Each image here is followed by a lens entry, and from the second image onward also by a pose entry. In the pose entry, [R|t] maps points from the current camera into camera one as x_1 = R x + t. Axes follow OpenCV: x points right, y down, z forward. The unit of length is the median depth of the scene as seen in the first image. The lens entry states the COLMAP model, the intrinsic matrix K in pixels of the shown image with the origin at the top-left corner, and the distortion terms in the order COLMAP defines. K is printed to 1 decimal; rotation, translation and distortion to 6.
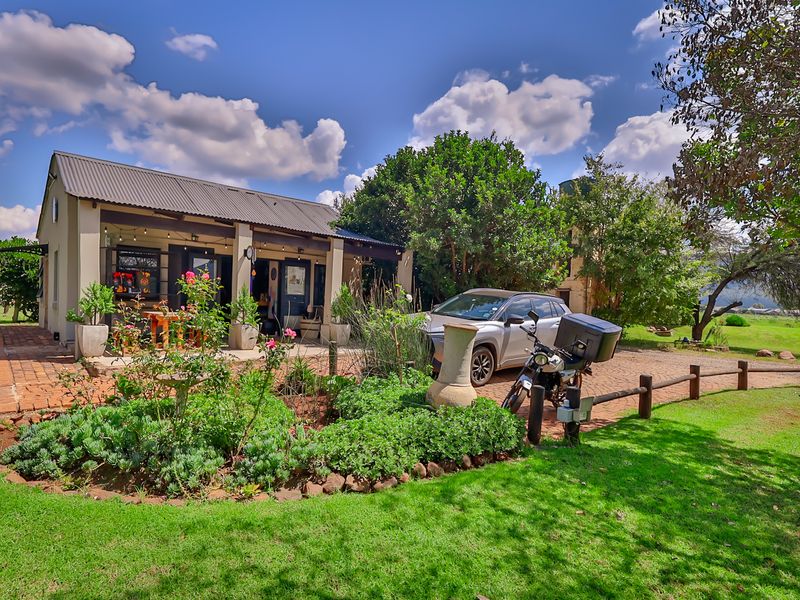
lens RADIAL K [[442.8, 0, 400.0], [0, 442.8, 300.0], [0, 0, 1]] dist [0.001990, 0.000213]
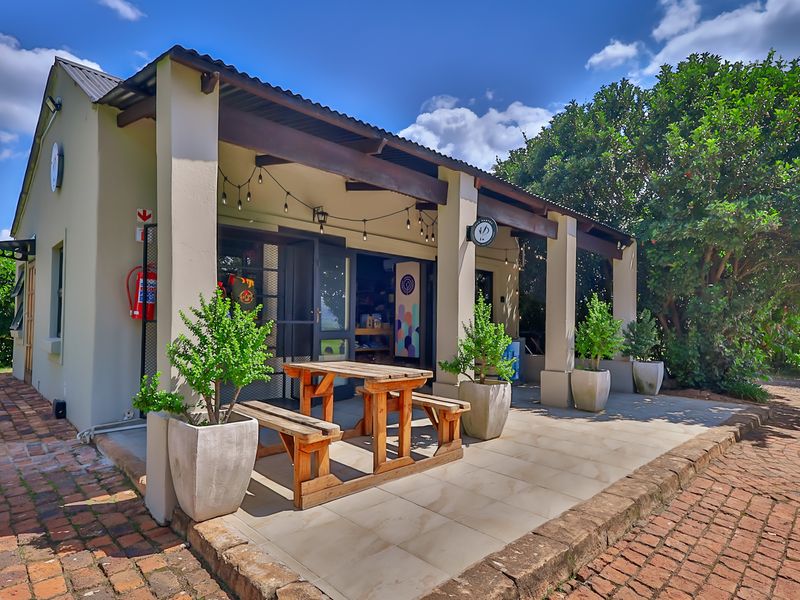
lens RADIAL K [[436.7, 0, 400.0], [0, 436.7, 300.0], [0, 0, 1]] dist [0.000195, 0.000246]
pose [[0.998242, -0.016848, 0.056821, -0.396356], [0.019469, 0.998757, -0.045889, -0.010591], [-0.055977, 0.046915, 0.997329, 0.457975]]
